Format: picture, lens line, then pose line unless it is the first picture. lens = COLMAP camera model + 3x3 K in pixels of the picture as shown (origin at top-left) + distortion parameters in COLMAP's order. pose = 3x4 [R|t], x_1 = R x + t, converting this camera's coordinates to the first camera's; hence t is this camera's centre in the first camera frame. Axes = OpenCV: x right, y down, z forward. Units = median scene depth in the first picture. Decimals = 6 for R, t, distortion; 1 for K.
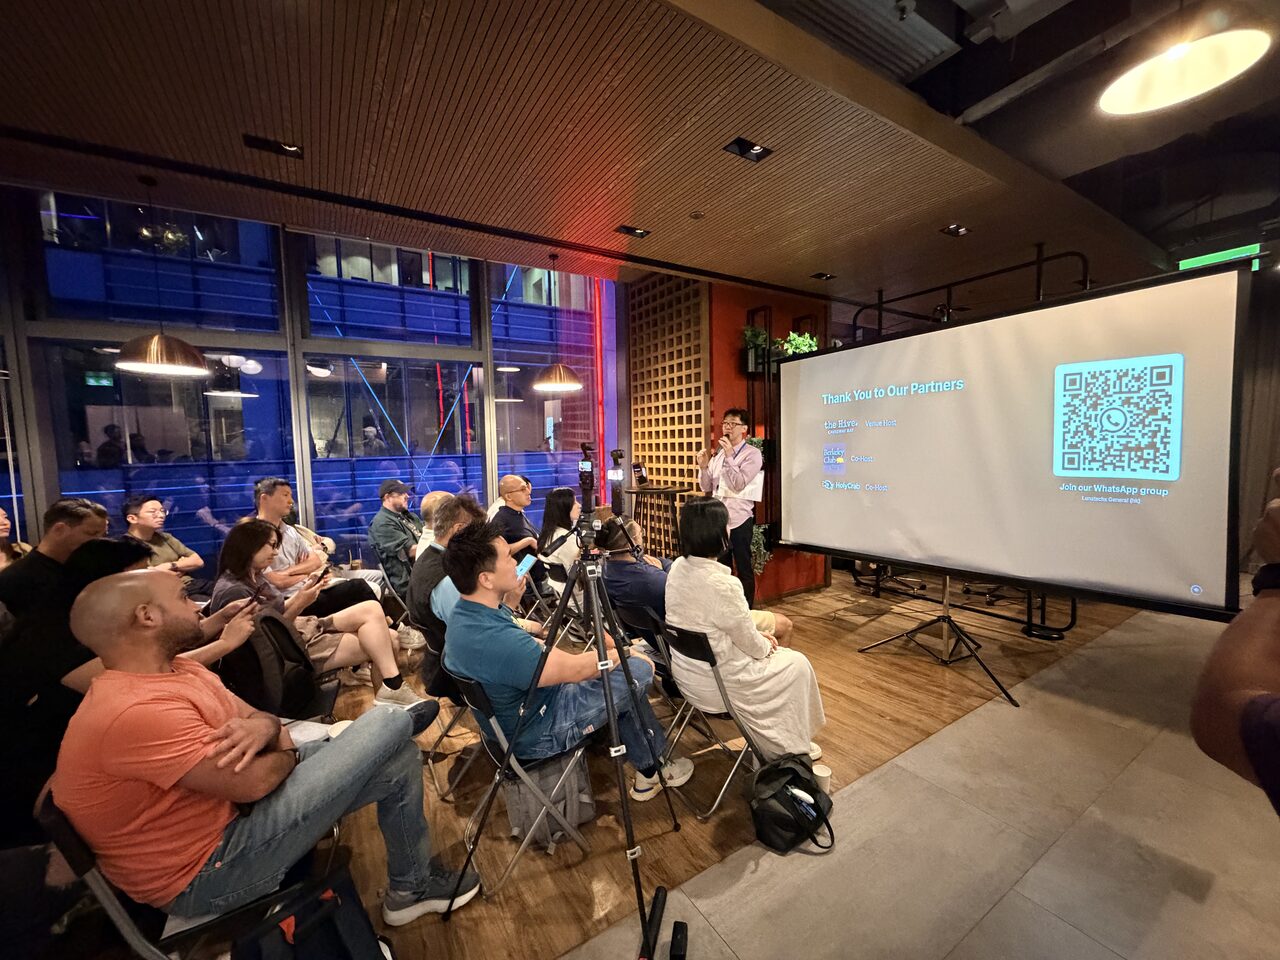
lens RADIAL K [[507.4, 0, 639.3], [0, 507.4, 483.9], [0, 0, 1]] dist [-0.000846, -0.000226]
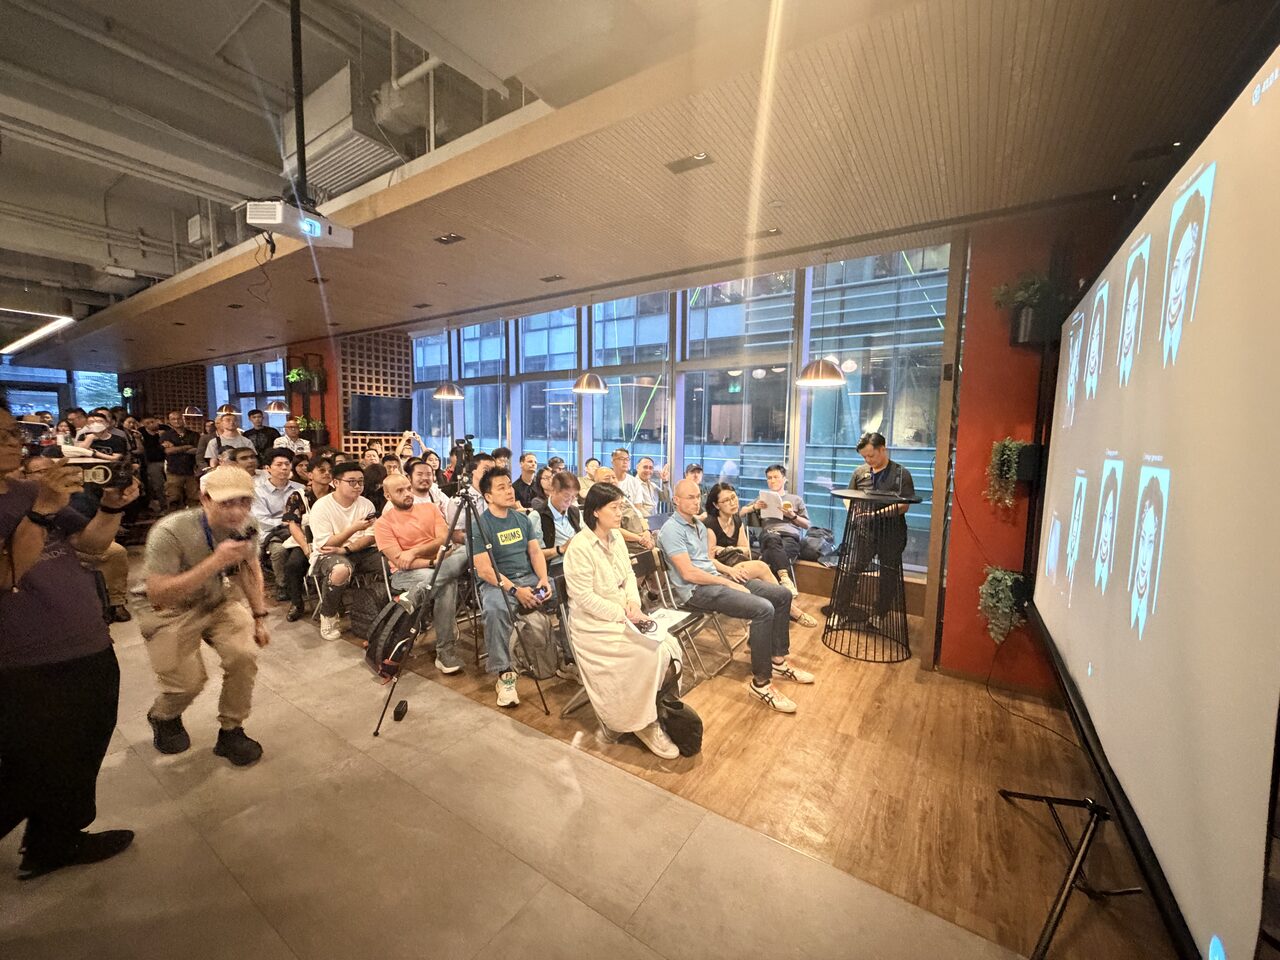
lens RADIAL K [[510.5, 0, 637.5], [0, 510.5, 484.0], [0, 0, 1]] dist [0.000428, -0.000332]
pose [[0.402092, 0.119709, -0.907740, 0.678030], [-0.099863, 0.991236, 0.086484, -0.045305], [0.910137, 0.055875, 0.410522, 0.282504]]
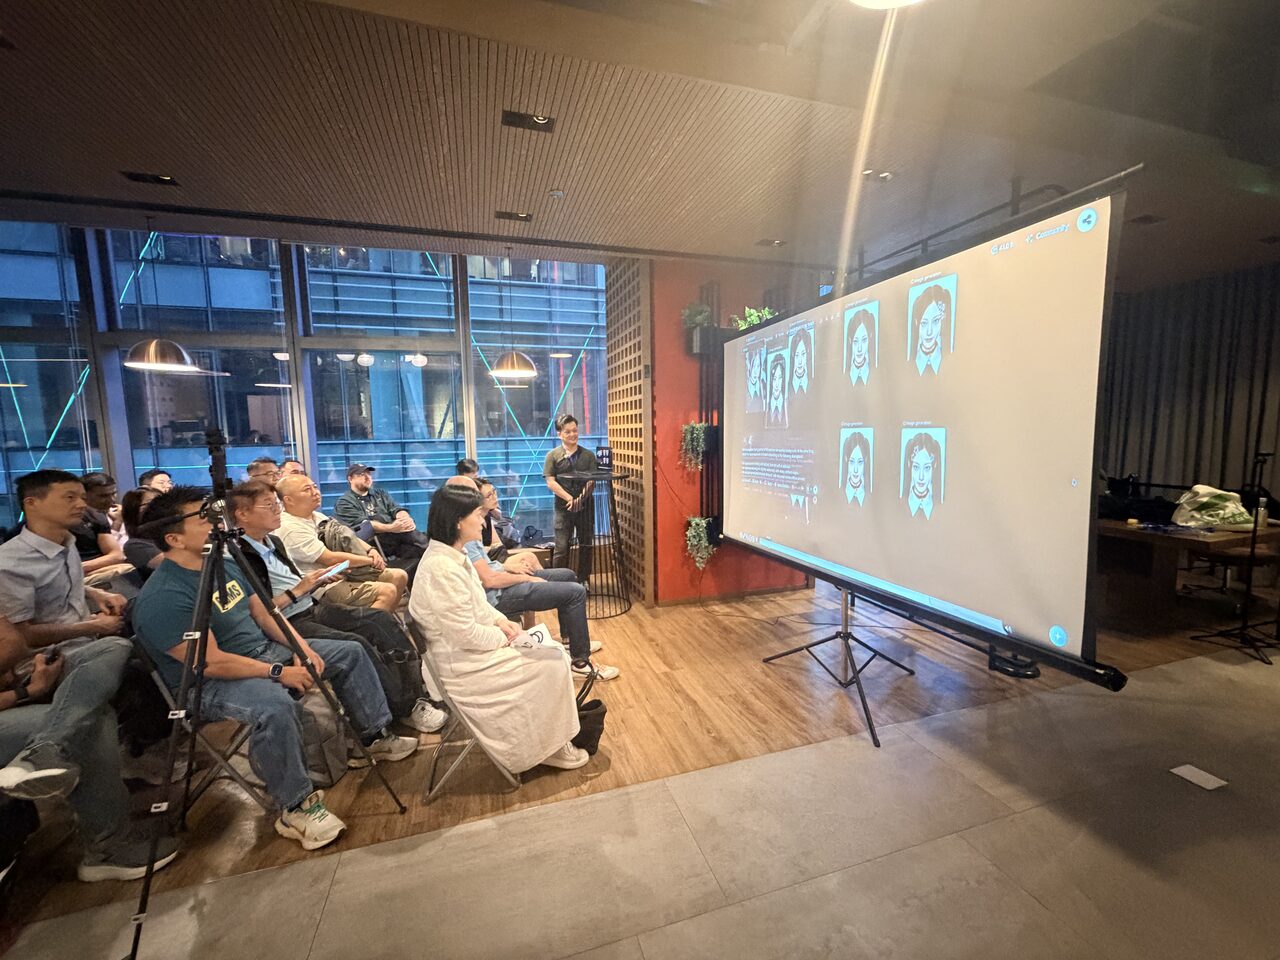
lens RADIAL K [[507.4, 0, 639.3], [0, 507.4, 483.9], [0, 0, 1]] dist [-0.000846, -0.000226]
pose [[0.965535, 0.035978, -0.257773, 0.384713], [-0.027703, 0.998980, 0.035663, -0.010774], [0.258793, -0.027293, 0.965547, 0.065840]]
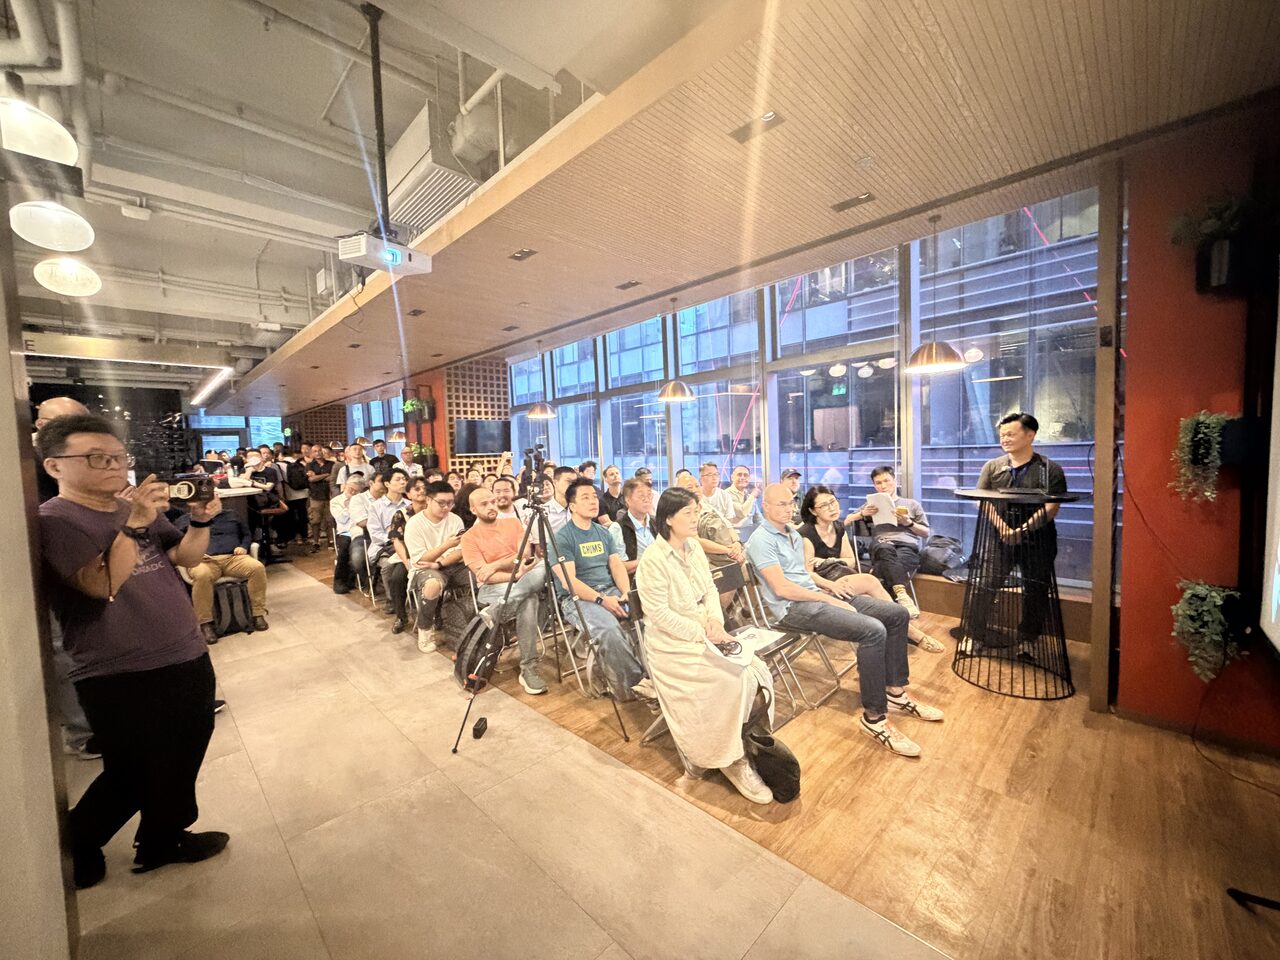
lens RADIAL K [[511.2, 0, 635.4], [0, 511.2, 483.0], [0, 0, 1]] dist [-0.000340, -0.000029]
pose [[0.214250, 0.078007, -0.973659, 0.640055], [-0.048199, 0.996436, 0.069226, -0.031205], [0.975589, 0.032098, 0.217247, 0.332660]]
